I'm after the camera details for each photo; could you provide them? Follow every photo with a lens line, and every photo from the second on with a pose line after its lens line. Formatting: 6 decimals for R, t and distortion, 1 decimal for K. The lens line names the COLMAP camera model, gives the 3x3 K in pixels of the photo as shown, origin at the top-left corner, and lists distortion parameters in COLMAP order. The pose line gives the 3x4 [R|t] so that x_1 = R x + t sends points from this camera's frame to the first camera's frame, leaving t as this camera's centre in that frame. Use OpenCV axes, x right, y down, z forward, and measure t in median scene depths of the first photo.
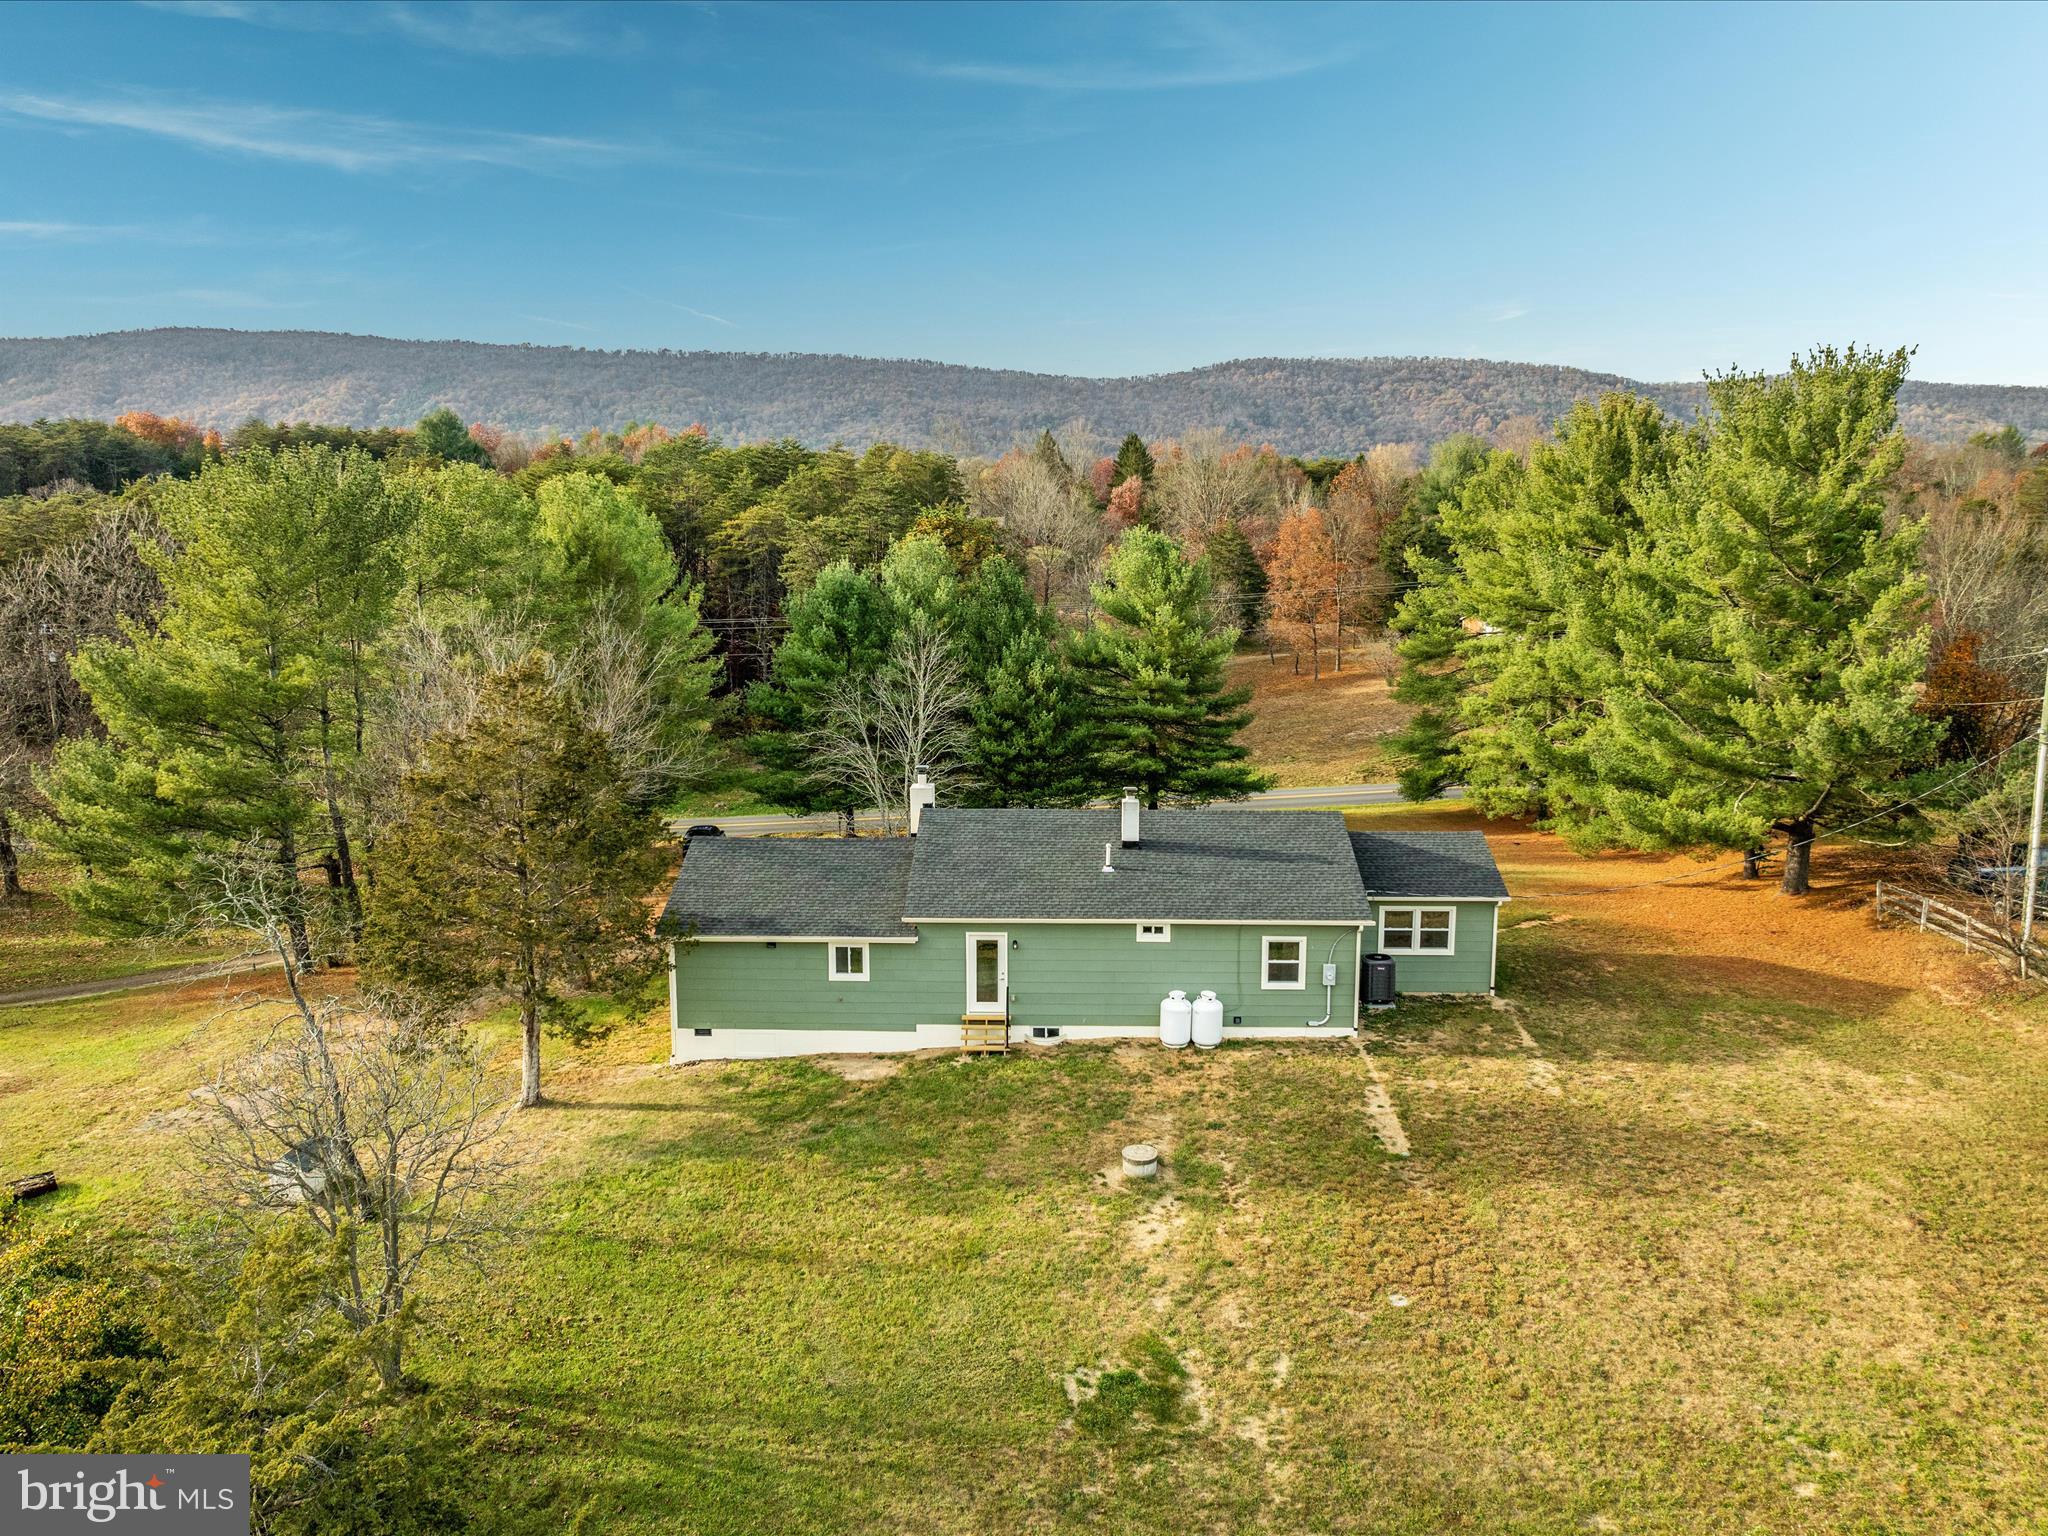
lens RADIAL K [[1437.6, 0, 1027.6], [0, 1437.6, 762.2], [0, 0, 1]] dist [-0.035129, -0.004554]
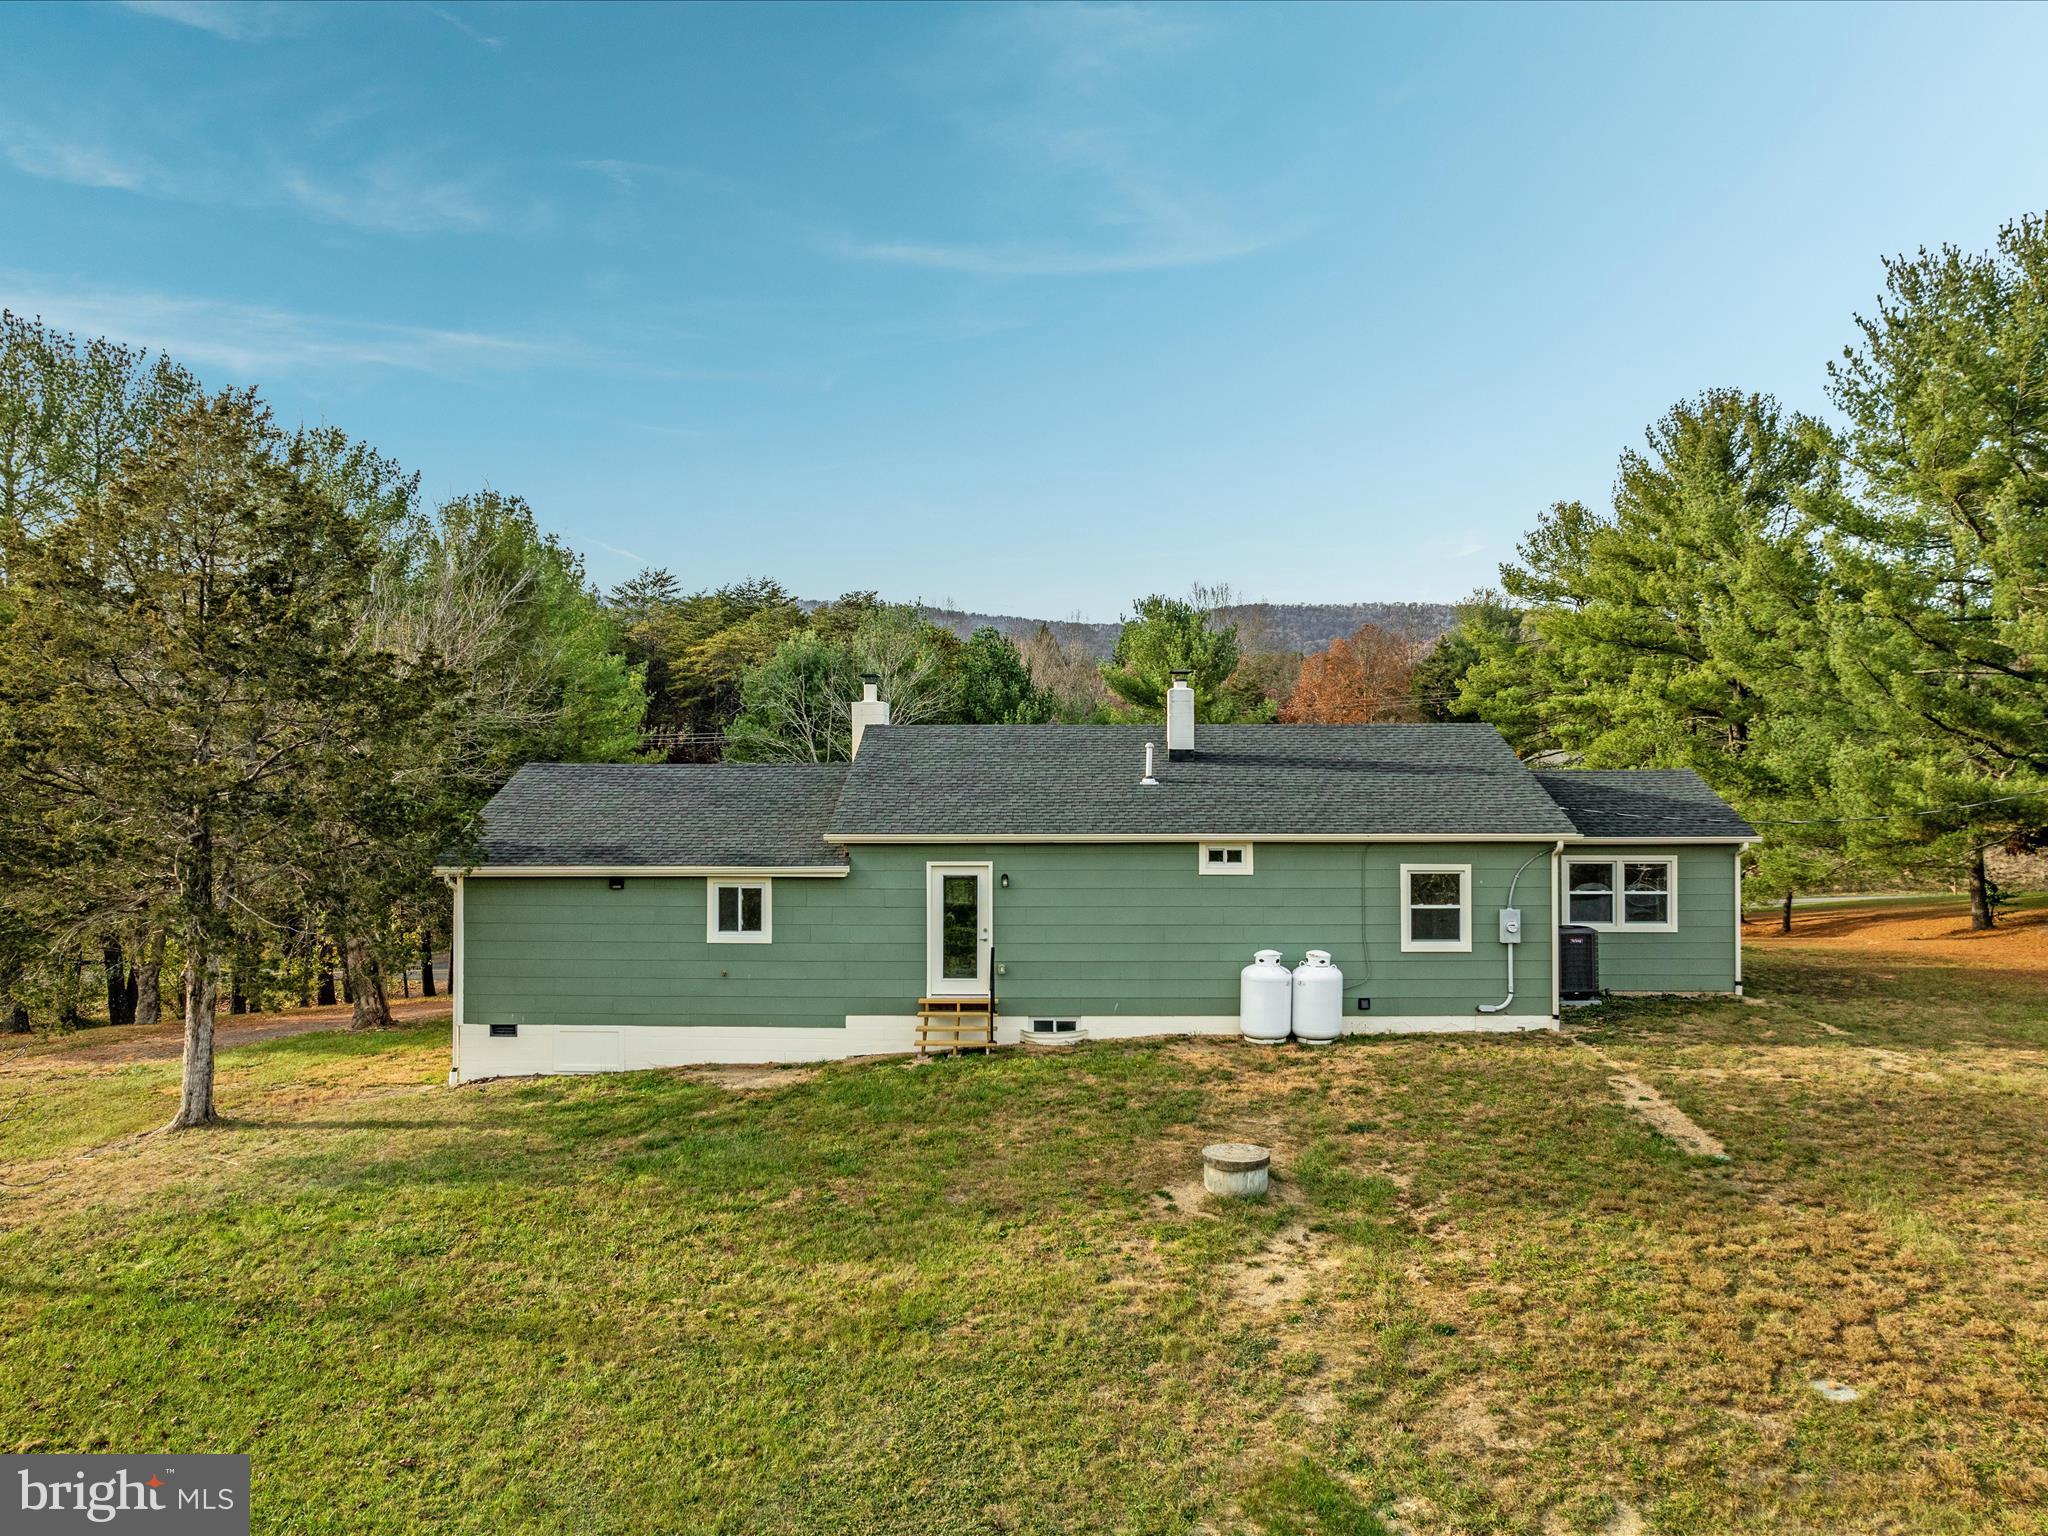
lens RADIAL K [[1449.3, 0, 1024.0], [0, 1449.3, 768.0], [0, 0, 1]] dist [-0.044851, -0.004090]
pose [[0.999999, -0.001067, 0.000182, -0.000467], [0.001083, 0.986462, -0.163989, 0.192230], [-0.000005, 0.163989, 0.986462, 0.391927]]
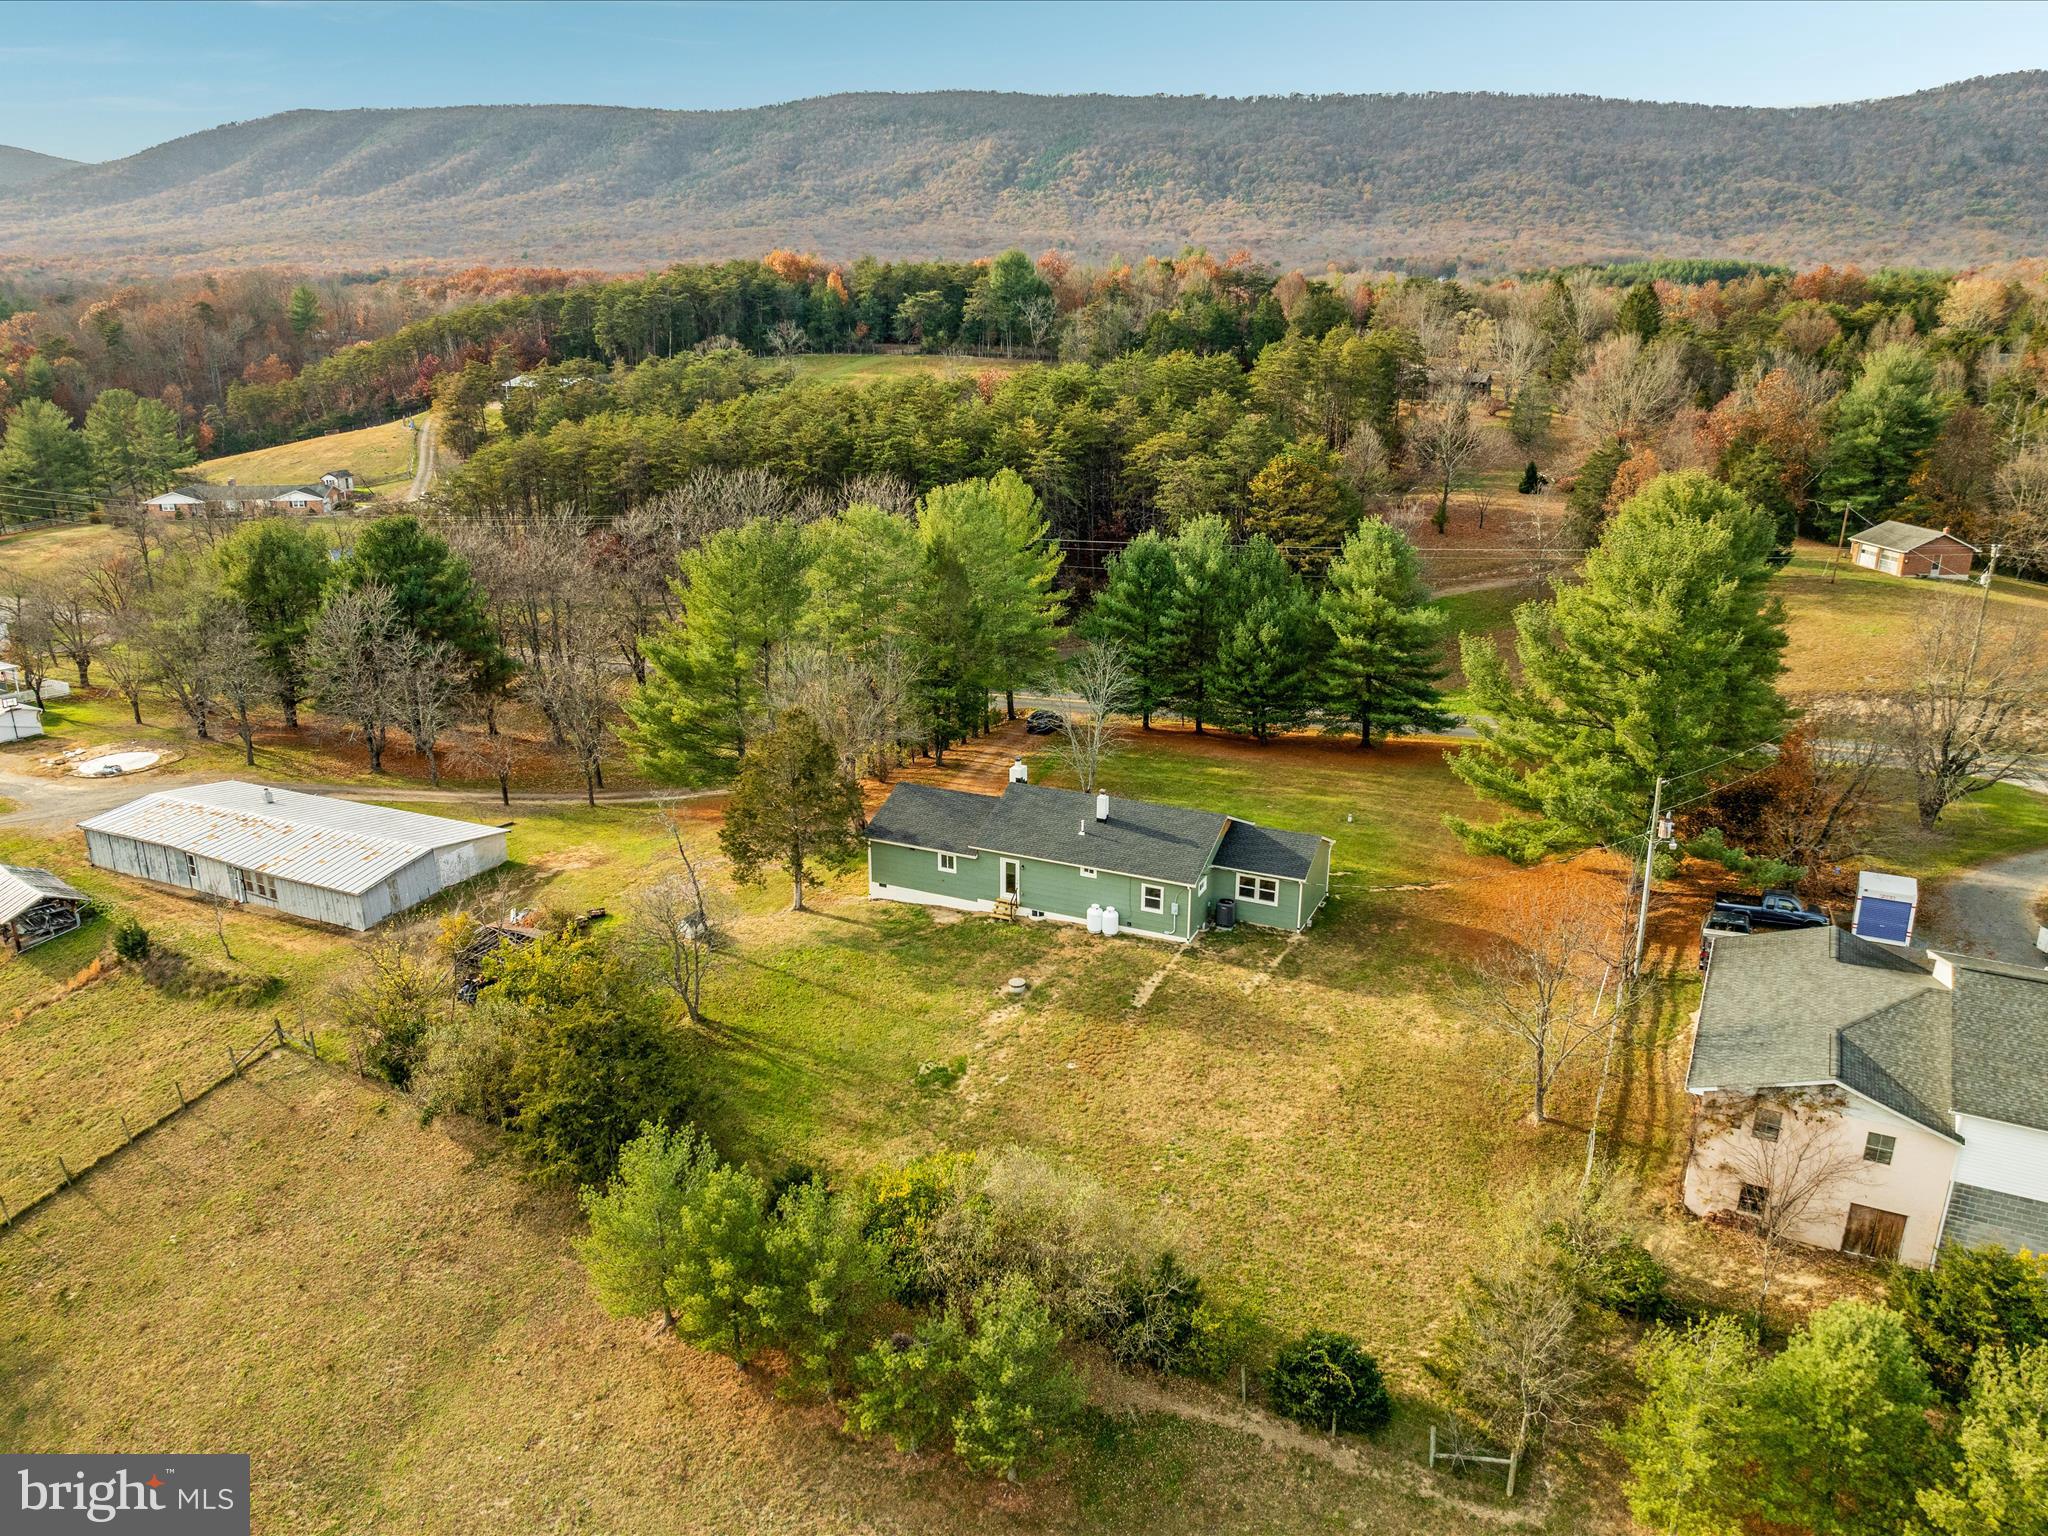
lens RADIAL K [[1452.3, 0, 1035.5], [0, 1452.3, 764.0], [0, 0, 1]] dist [-0.051845, 0.023176]
pose [[0.916388, 0.124064, -0.380580, 0.775812], [-0.060284, 0.982688, 0.175189, -0.373487], [0.395726, -0.137598, 0.908002, -0.792107]]
